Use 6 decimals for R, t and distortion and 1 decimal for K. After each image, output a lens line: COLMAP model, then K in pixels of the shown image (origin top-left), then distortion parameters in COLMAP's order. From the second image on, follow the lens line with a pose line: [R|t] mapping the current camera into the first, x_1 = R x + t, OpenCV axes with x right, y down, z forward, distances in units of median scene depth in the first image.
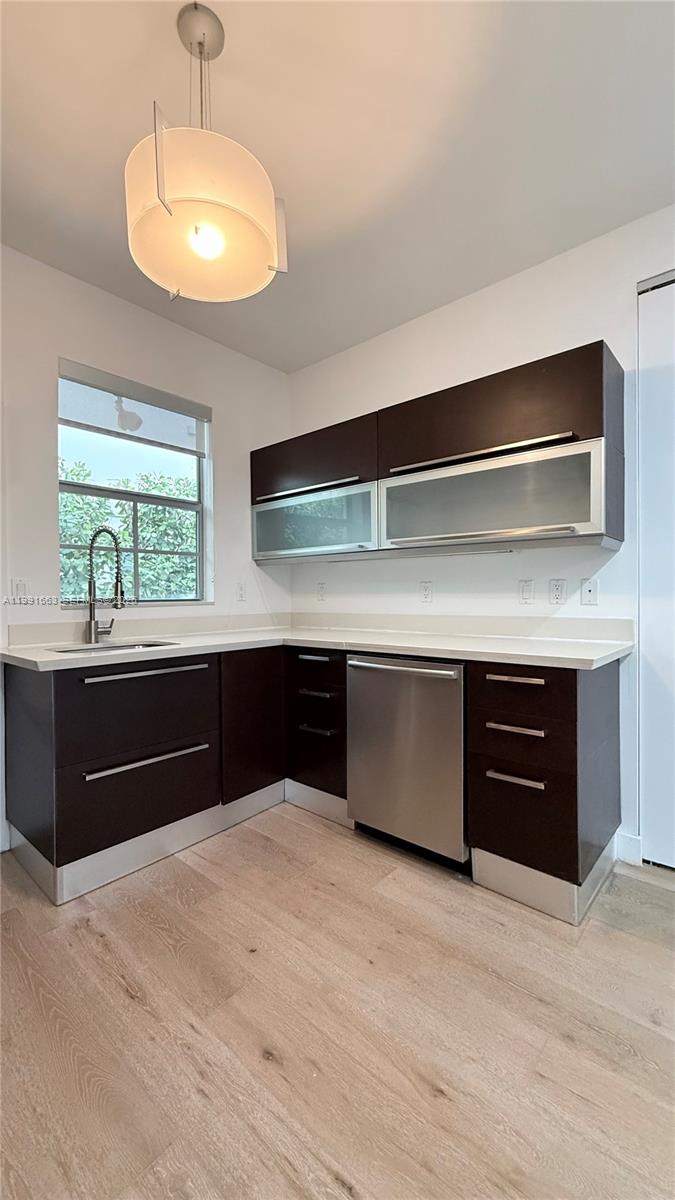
lens RADIAL K [[479.4, 0, 336.2], [0, 479.4, 595.7], [0, 0, 1]] dist [-0.000224, 0.000096]
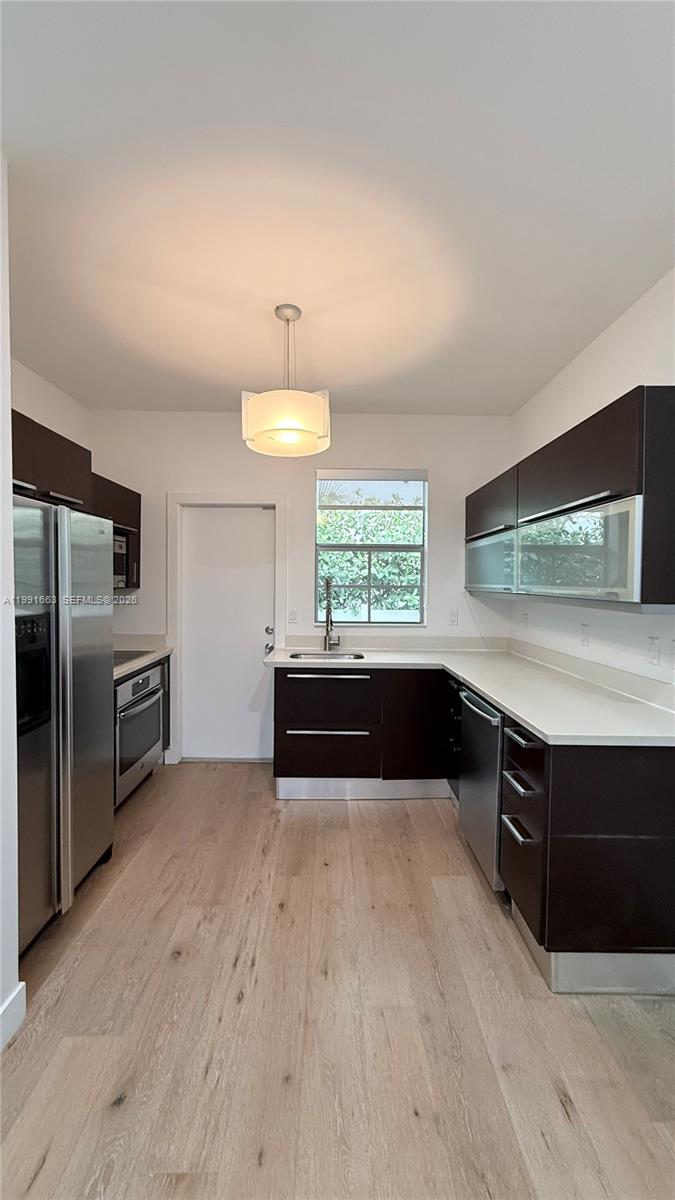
lens RADIAL K [[479.4, 0, 336.2], [0, 479.4, 595.7], [0, 0, 1]] dist [-0.000224, 0.000096]
pose [[0.665311, 0.032973, -0.745838, 0.867584], [-0.016856, 0.999433, 0.029149, -0.162537], [0.746376, -0.006821, 0.665490, -0.012218]]
